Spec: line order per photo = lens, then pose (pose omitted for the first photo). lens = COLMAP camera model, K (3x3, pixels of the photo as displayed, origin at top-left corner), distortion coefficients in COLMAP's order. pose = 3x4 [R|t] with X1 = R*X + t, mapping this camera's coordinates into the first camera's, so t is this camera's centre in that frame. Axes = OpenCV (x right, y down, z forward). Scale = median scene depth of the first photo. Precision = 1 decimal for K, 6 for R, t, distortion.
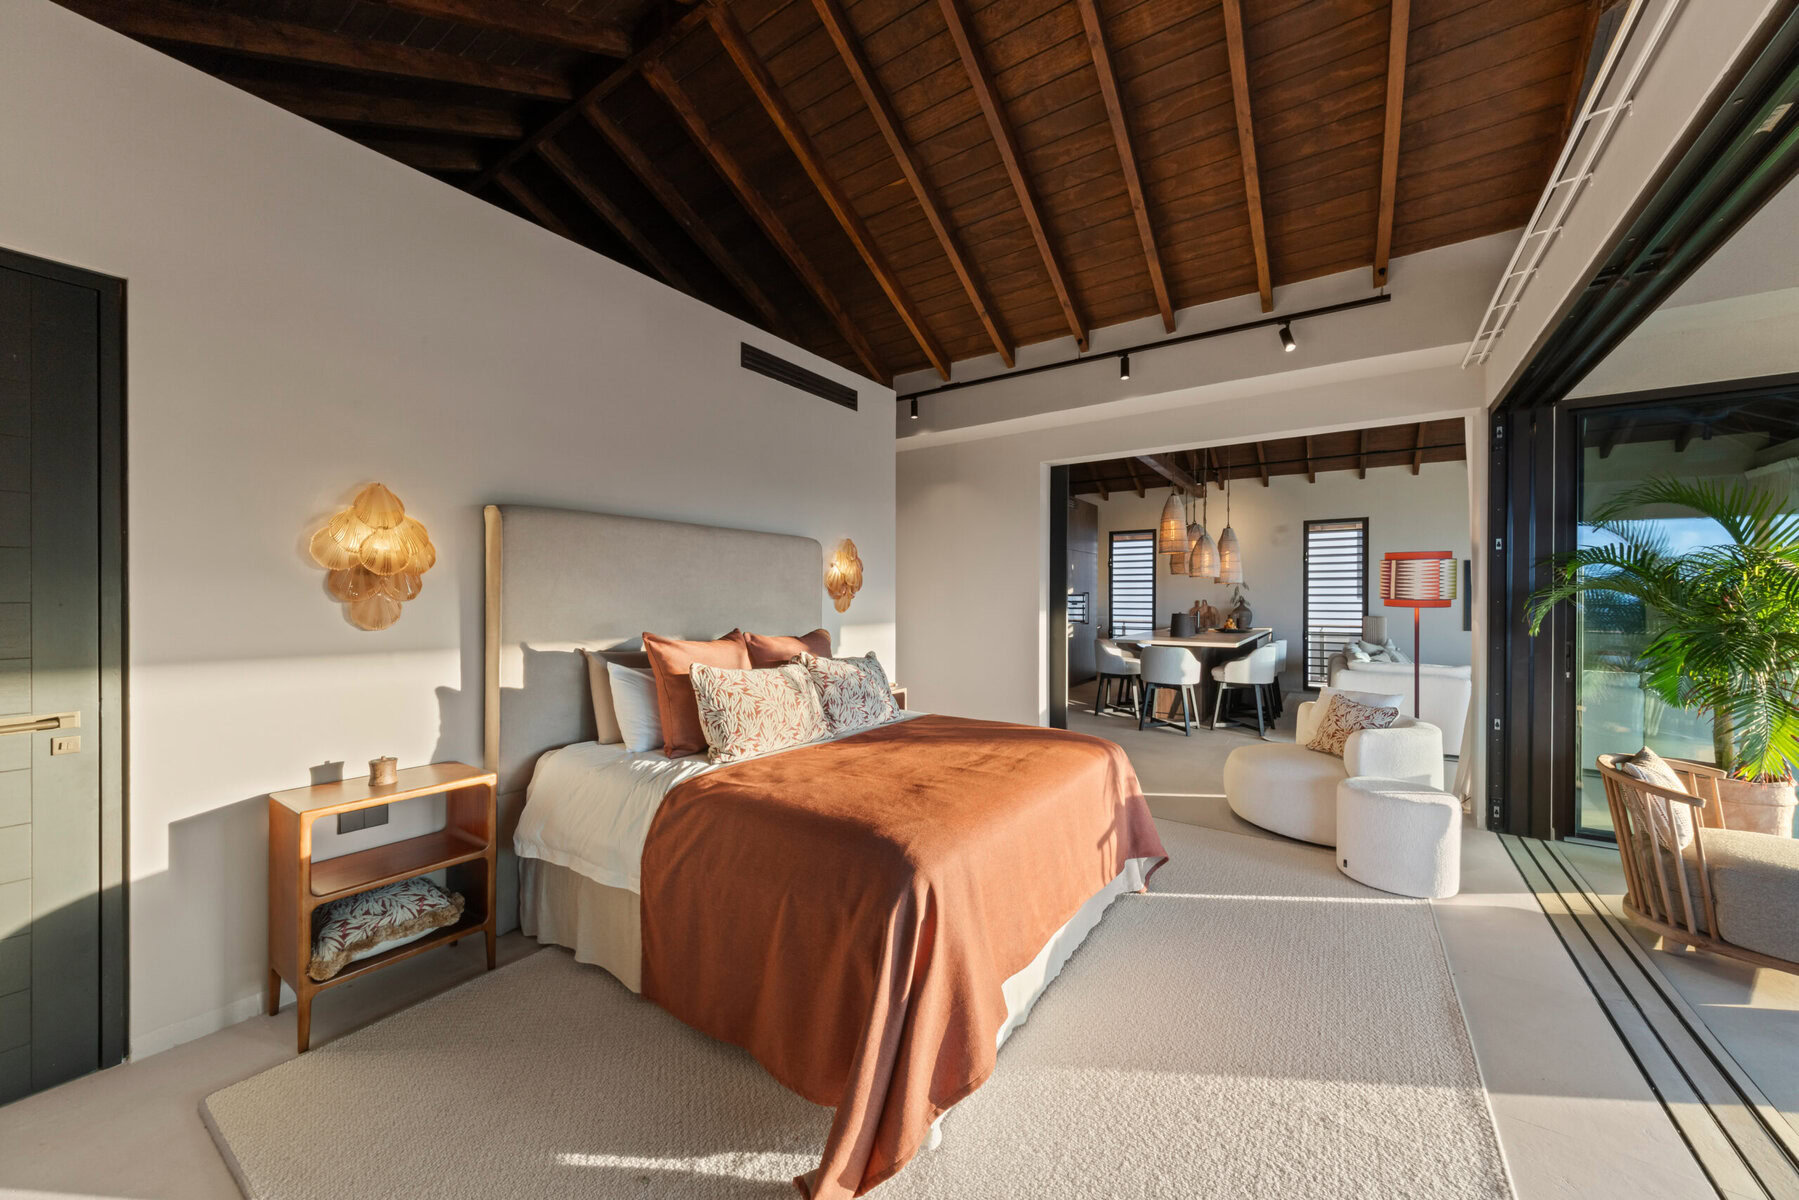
lens RADIAL K [[675.3, 0, 890.5], [0, 675.3, 614.8], [0, 0, 1]] dist [0.001908, 0.000084]
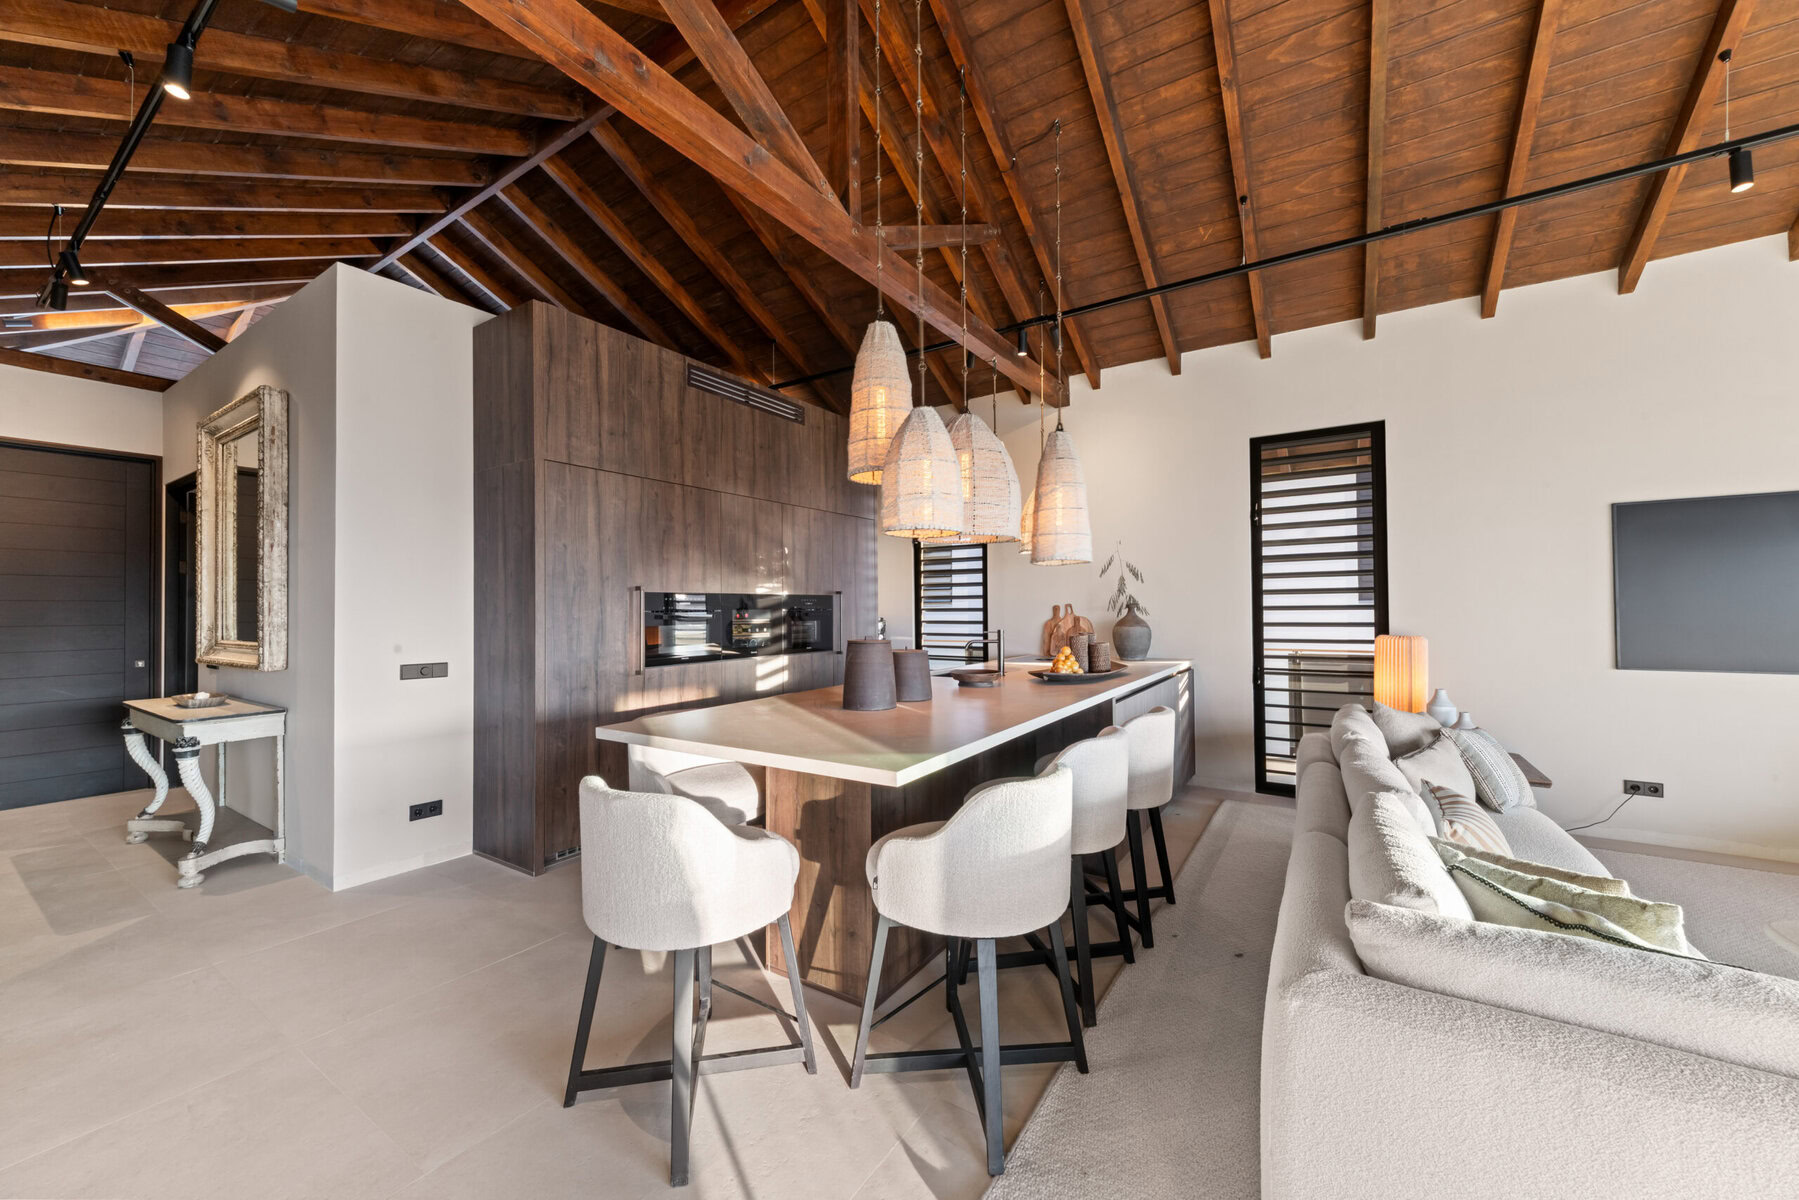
lens RADIAL K [[675.3, 0, 899.0], [0, 675.3, 605.9], [0, 0, 1]] dist [0.001908, 0.000084]
pose [[0.999923, -0.008506, 0.009076, 0.353707], [0.008691, 0.999752, -0.020522, -0.011423], [-0.008899, 0.020599, 0.999748, 0.519600]]
